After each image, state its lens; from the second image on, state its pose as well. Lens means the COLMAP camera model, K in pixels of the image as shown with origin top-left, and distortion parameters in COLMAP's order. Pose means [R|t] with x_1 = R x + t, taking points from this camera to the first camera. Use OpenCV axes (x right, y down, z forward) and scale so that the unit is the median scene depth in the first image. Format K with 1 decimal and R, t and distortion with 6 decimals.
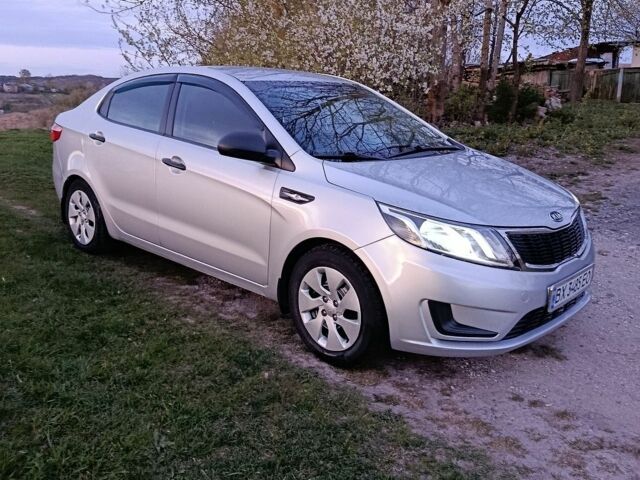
lens RADIAL K [[584.2, 0, 318.7], [0, 584.2, 239.2], [0, 0, 1]] dist [0.094844, -0.154164]
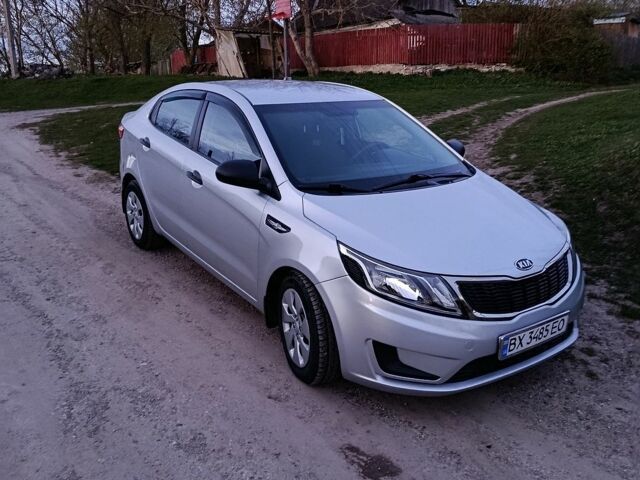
lens RADIAL K [[584.2, 0, 318.7], [0, 584.2, 239.2], [0, 0, 1]] dist [0.094844, -0.154164]
pose [[0.978426, 0.070235, -0.194291, 0.256041], [-0.057414, 0.995833, 0.070859, -0.133133], [0.198458, -0.058176, 0.978381, -0.044390]]
